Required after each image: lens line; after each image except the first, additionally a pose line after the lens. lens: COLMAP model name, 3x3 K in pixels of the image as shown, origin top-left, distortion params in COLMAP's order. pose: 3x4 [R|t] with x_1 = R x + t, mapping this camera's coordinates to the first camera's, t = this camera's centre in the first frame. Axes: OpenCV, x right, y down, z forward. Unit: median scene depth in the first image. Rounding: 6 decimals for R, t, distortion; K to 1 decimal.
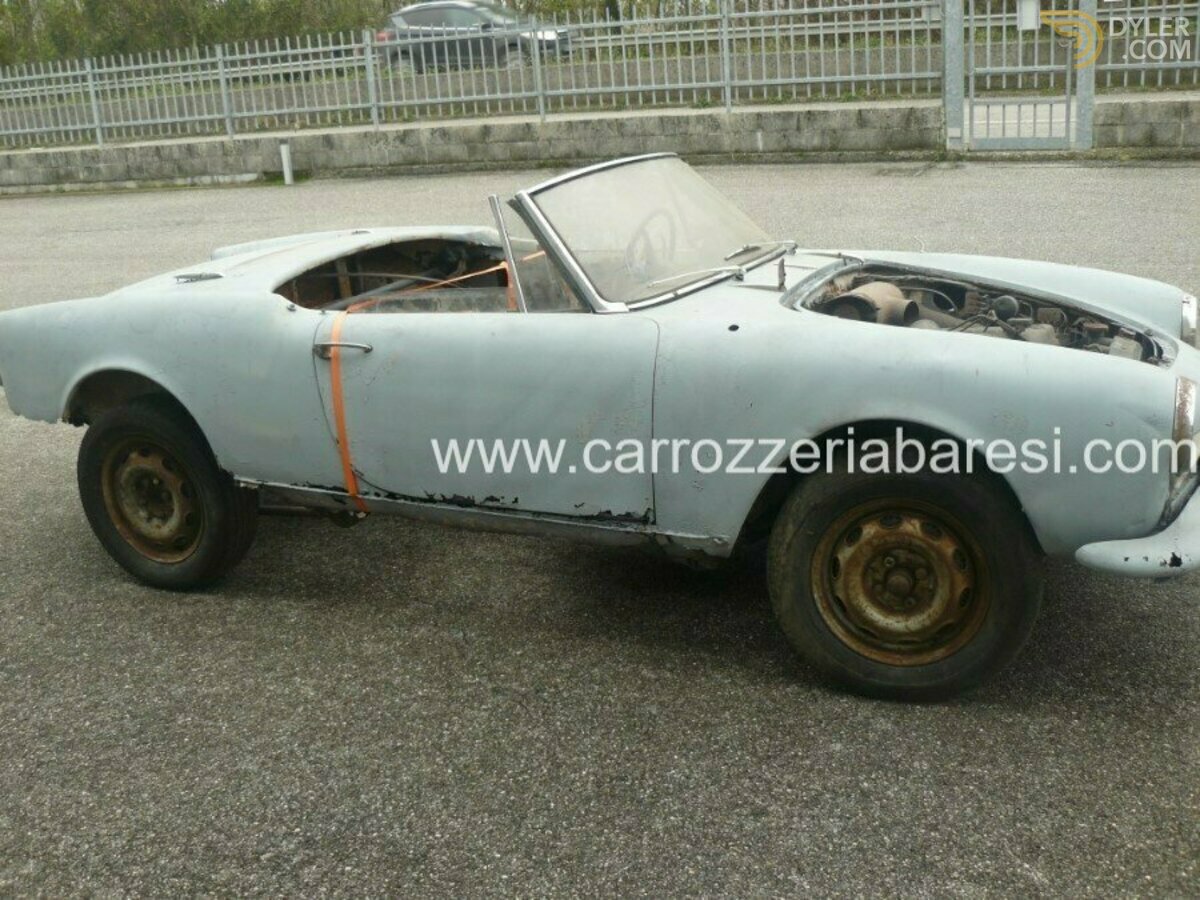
lens RADIAL K [[1298.5, 0, 604.2], [0, 1298.5, 454.1], [0, 0, 1]] dist [-0.199869, 0.235393]
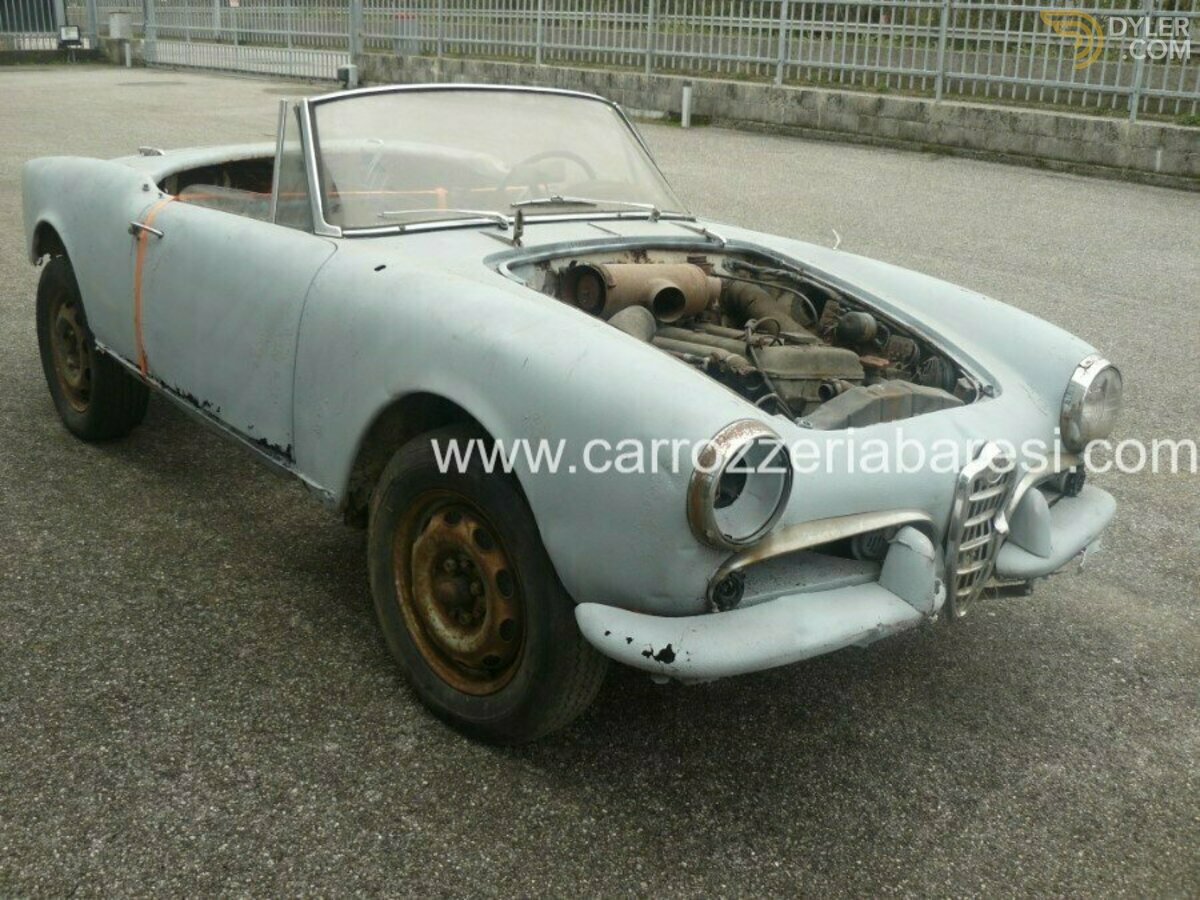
lens RADIAL K [[1298.5, 0, 604.2], [0, 1298.5, 454.1], [0, 0, 1]] dist [-0.199869, 0.235393]
pose [[0.899414, 0.235691, -0.368109, 0.144958], [-0.227632, 0.971518, 0.065858, -0.016007], [0.373147, 0.024560, 0.927447, 0.056307]]
